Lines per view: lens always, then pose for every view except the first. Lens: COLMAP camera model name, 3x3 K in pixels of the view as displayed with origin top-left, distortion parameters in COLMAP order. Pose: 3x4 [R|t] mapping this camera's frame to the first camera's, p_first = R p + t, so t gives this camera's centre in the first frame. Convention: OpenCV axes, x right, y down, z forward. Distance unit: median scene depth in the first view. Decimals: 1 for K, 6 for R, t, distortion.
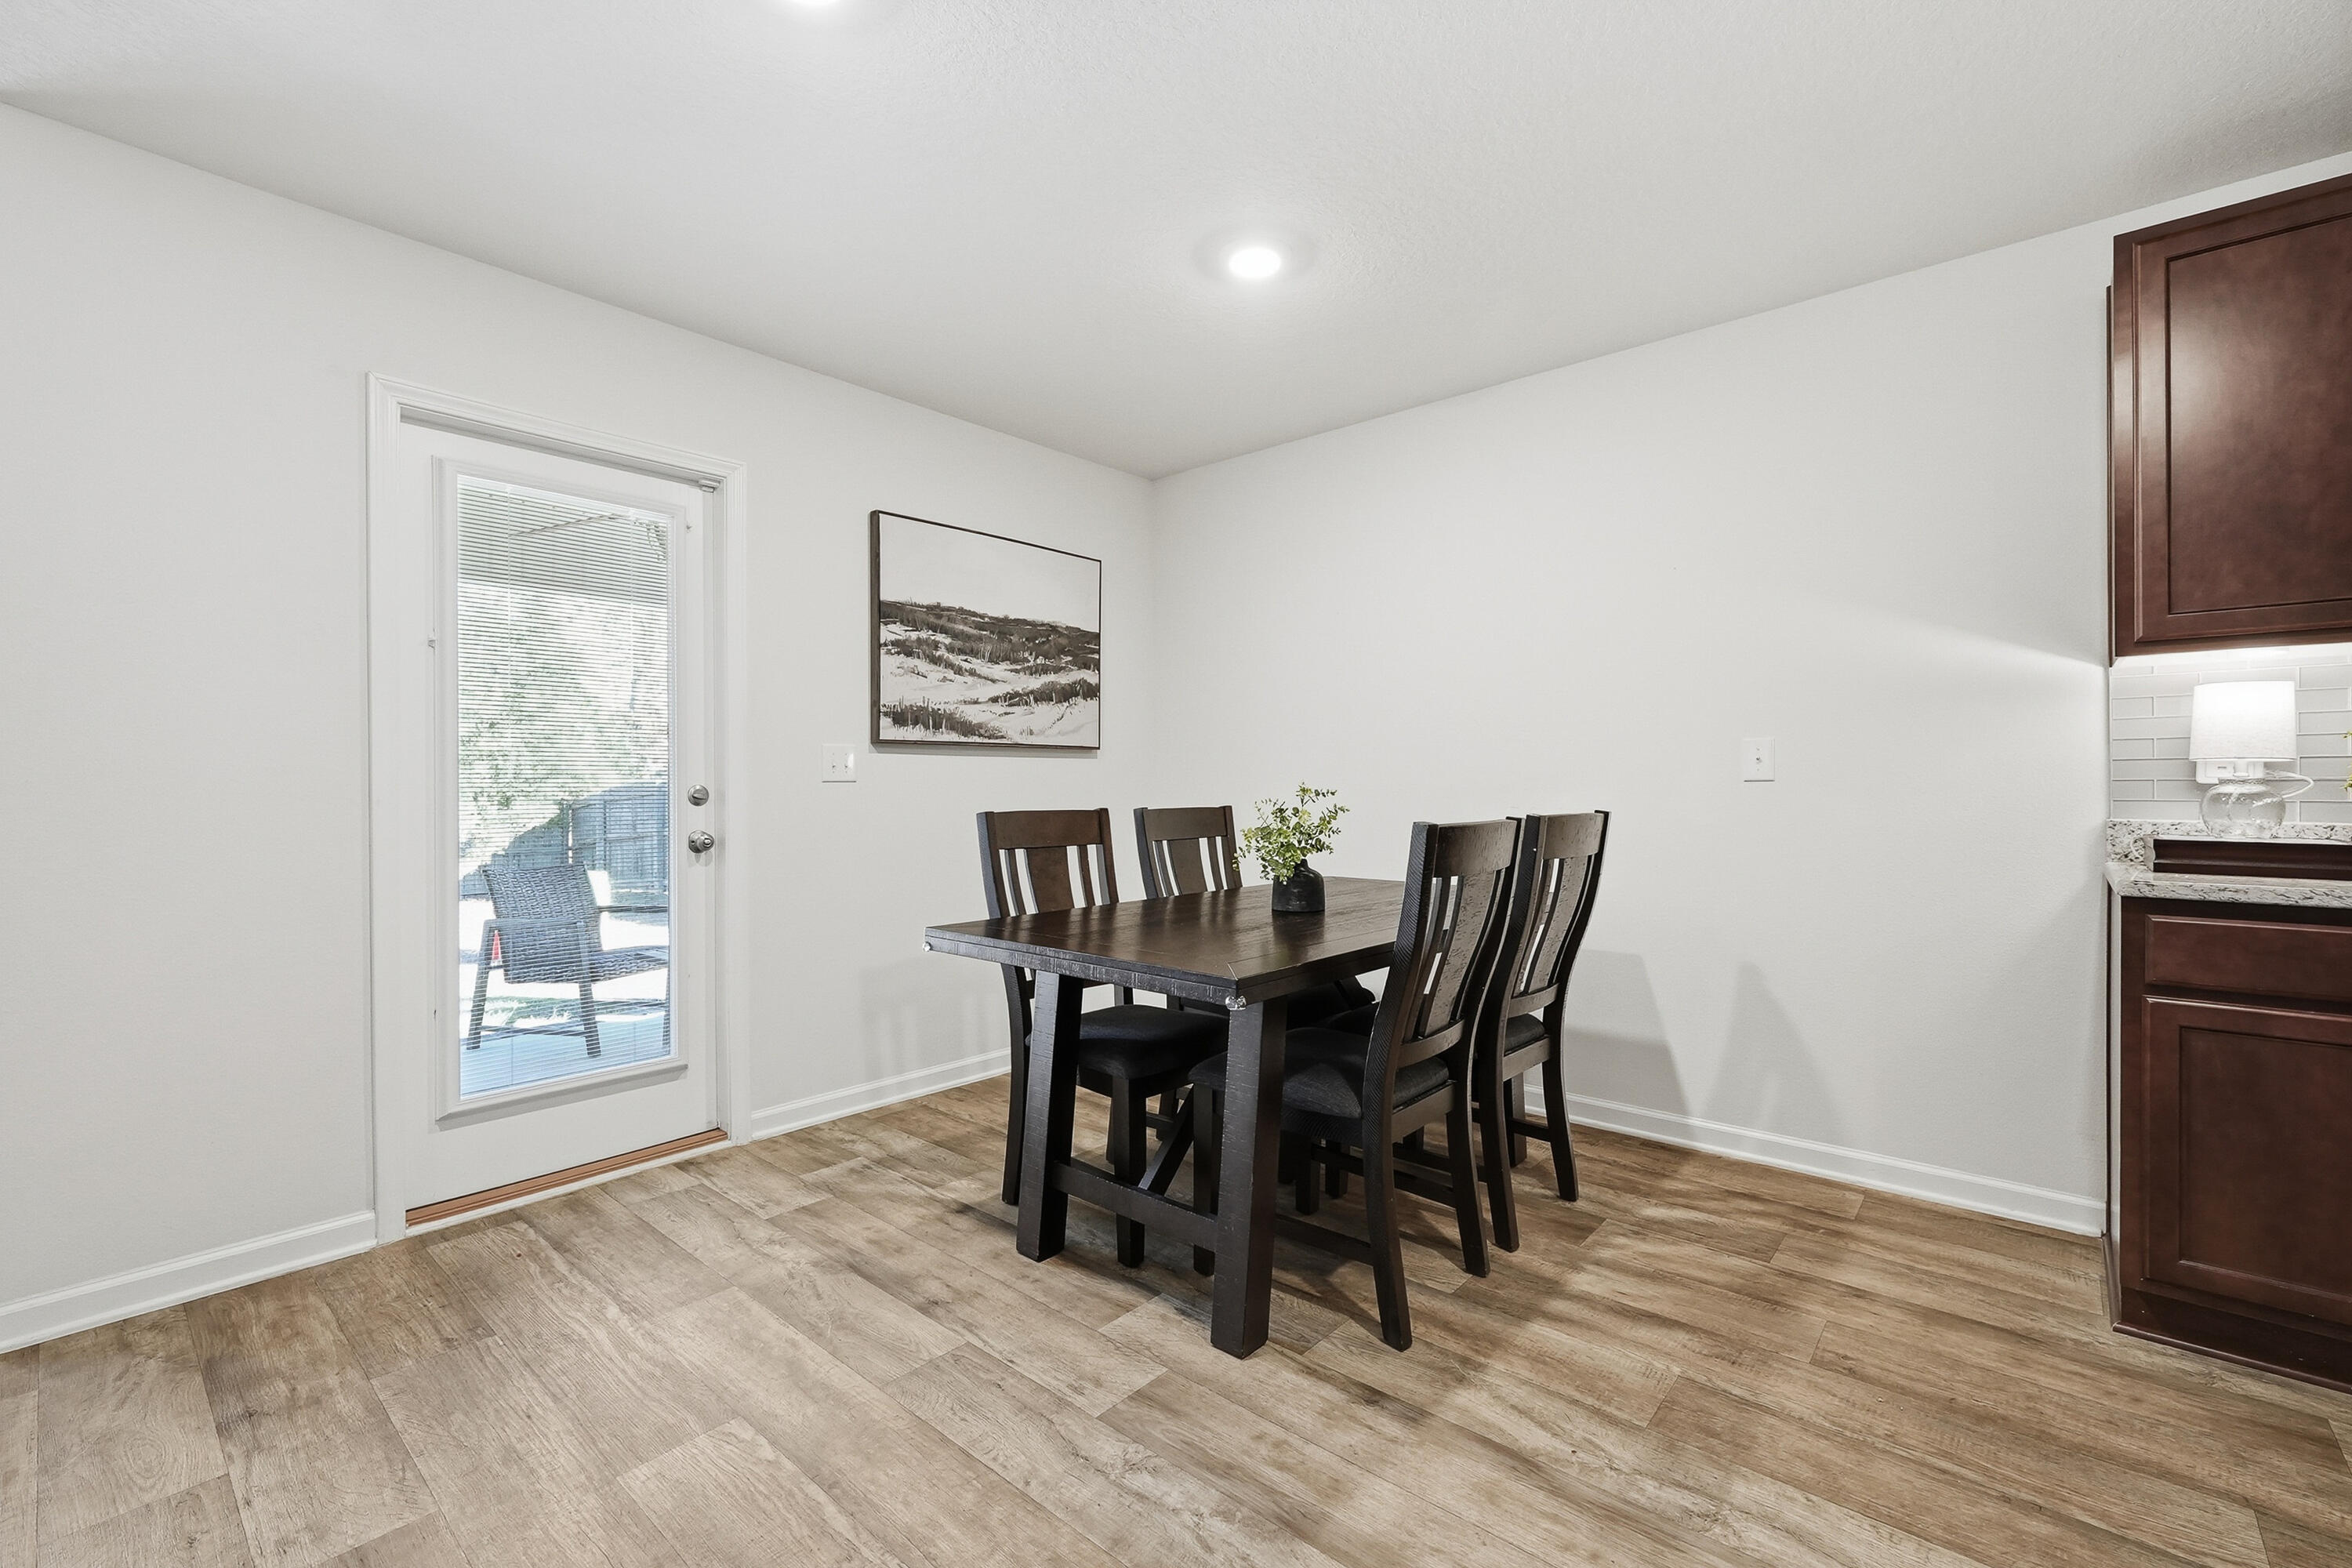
lens RADIAL K [[1001.5, 0, 1170.0], [0, 1001.5, 784.2], [0, 0, 1]] dist [0.002293, 0.000058]
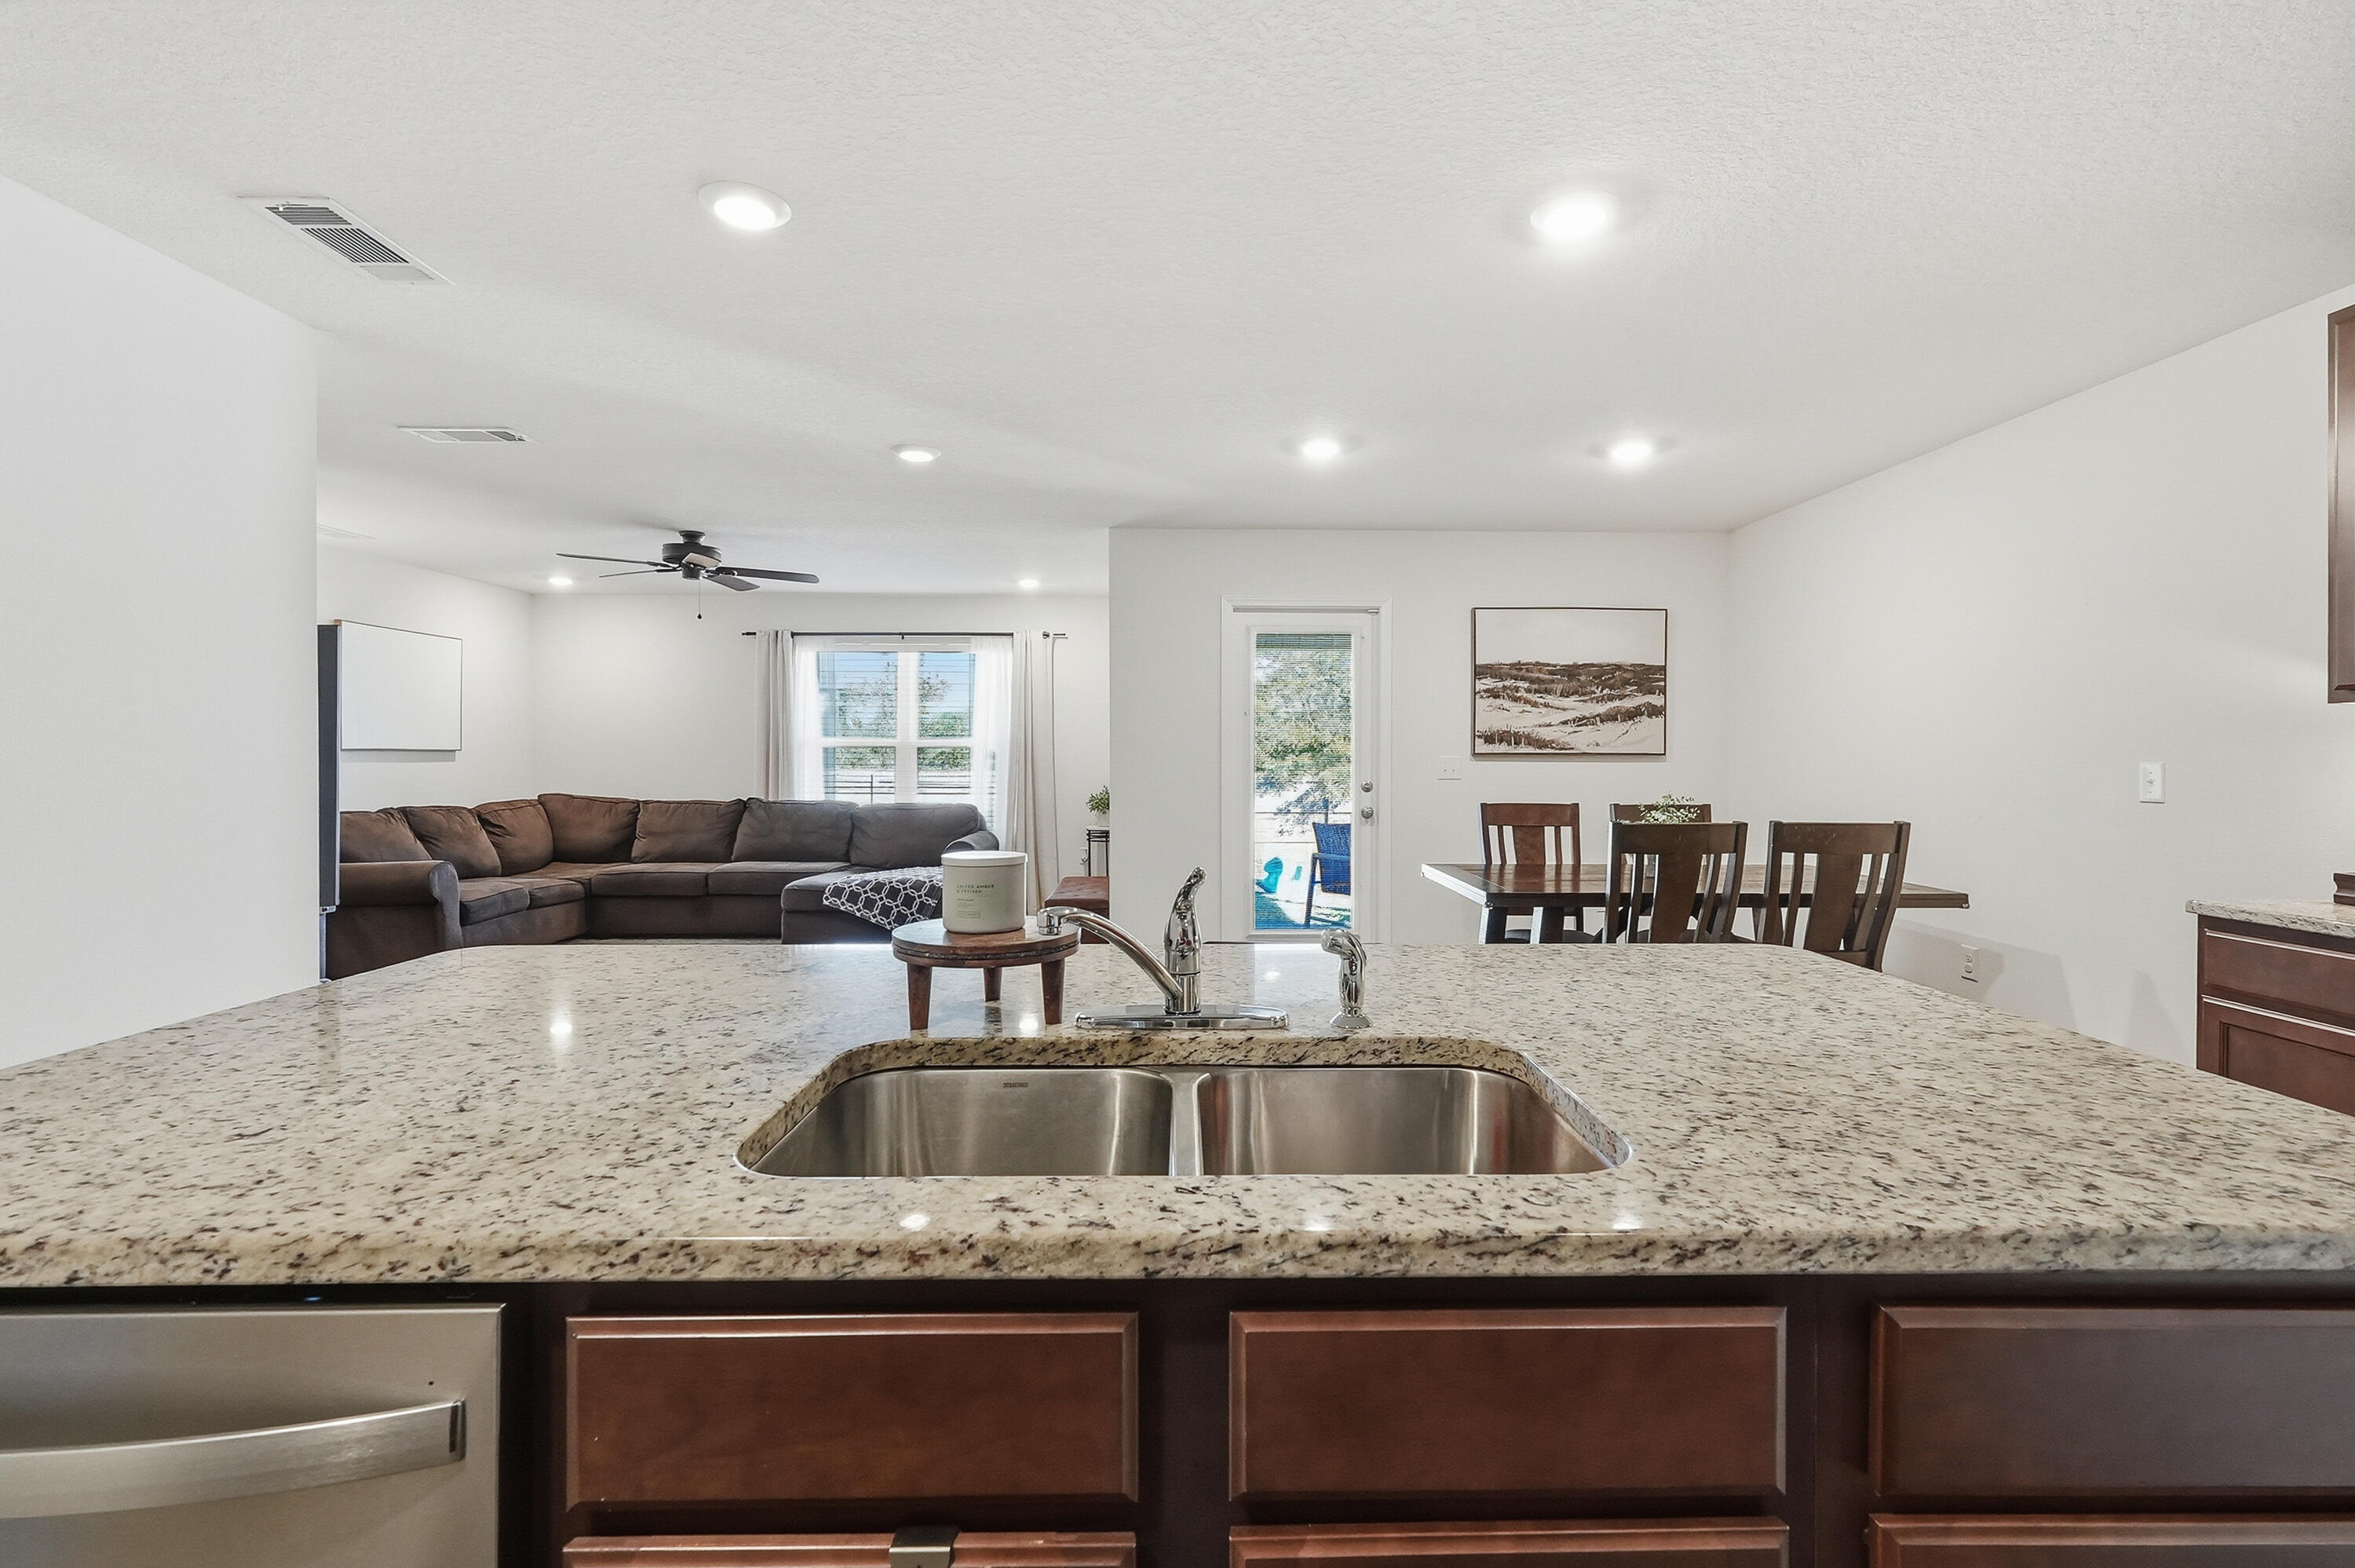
lens RADIAL K [[1002.6, 0, 1185.8], [0, 1002.6, 765.0], [0, 0, 1]] dist [0.002293, 0.000058]
pose [[0.674360, 0.011299, -0.738316, 0.647775], [-0.004762, 0.999929, 0.010953, -0.046910], [0.738387, -0.003871, 0.674366, -0.452840]]
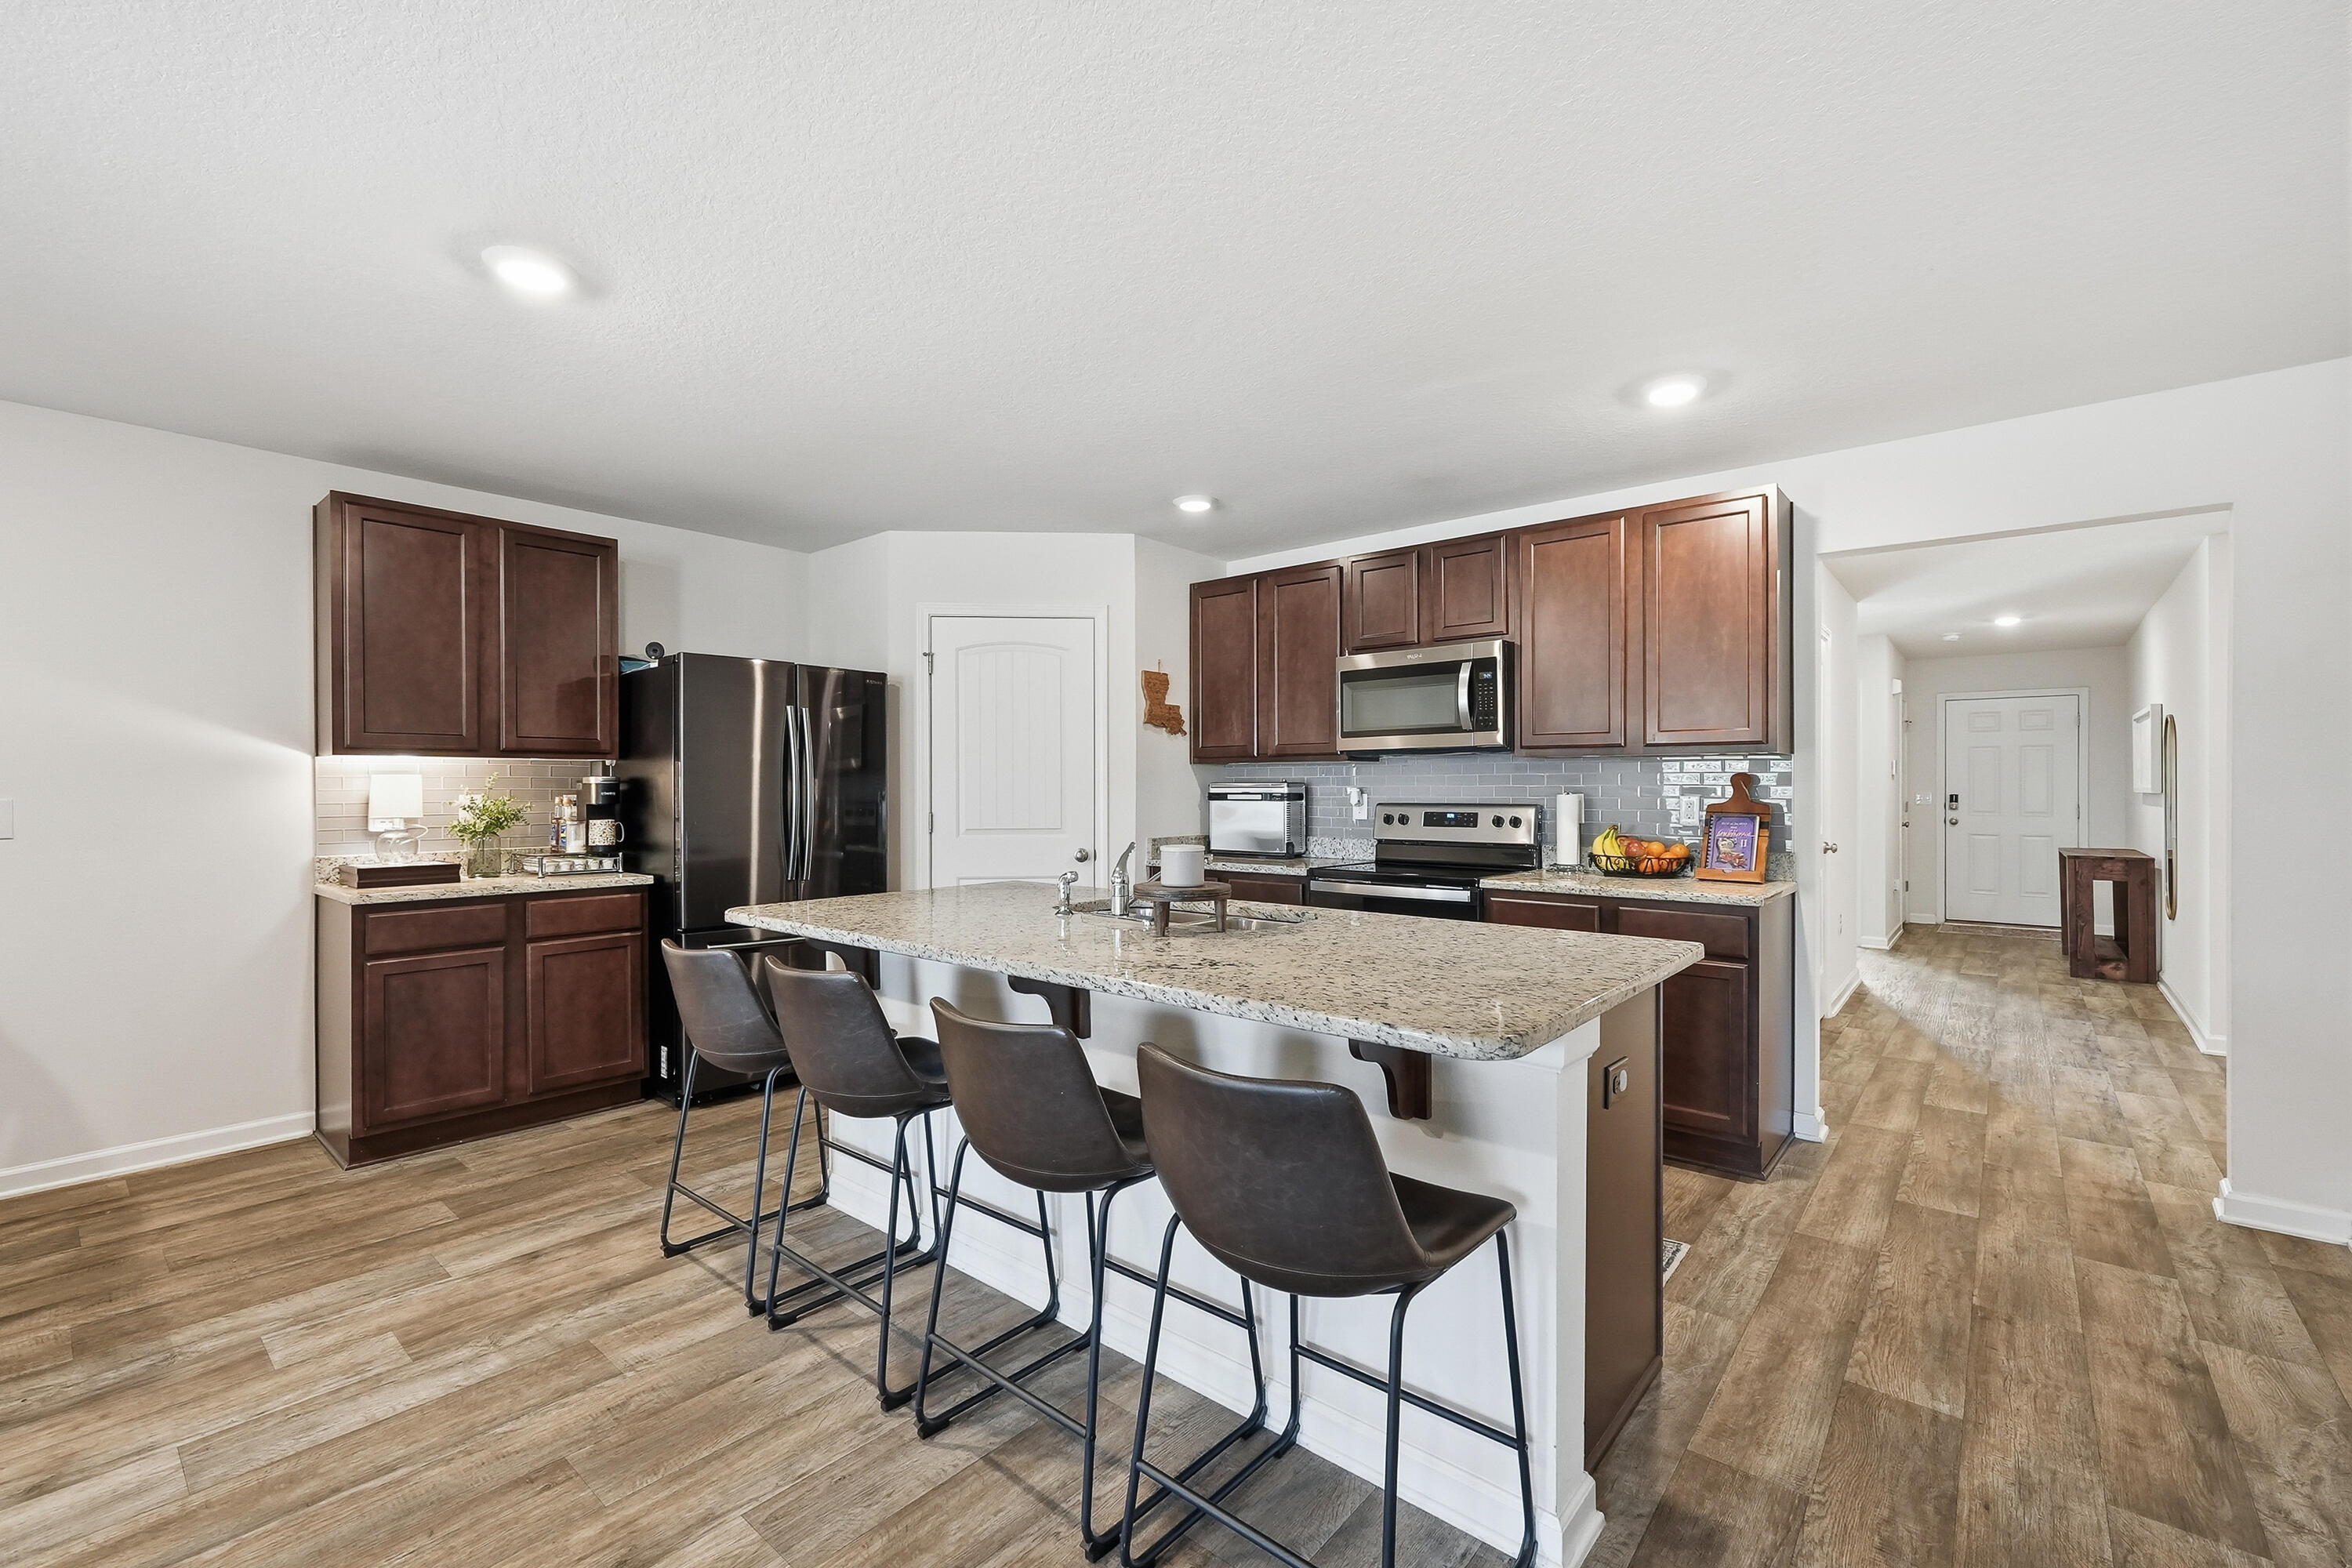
lens RADIAL K [[1001.5, 0, 1182.9], [0, 1001.5, 792.3], [0, 0, 1]] dist [0.002293, 0.000058]
pose [[-0.008068, -0.000442, 0.999967, -0.462698], [0.004642, 0.999989, 0.000479, -0.044337], [-0.999957, 0.004646, -0.008065, -0.232540]]
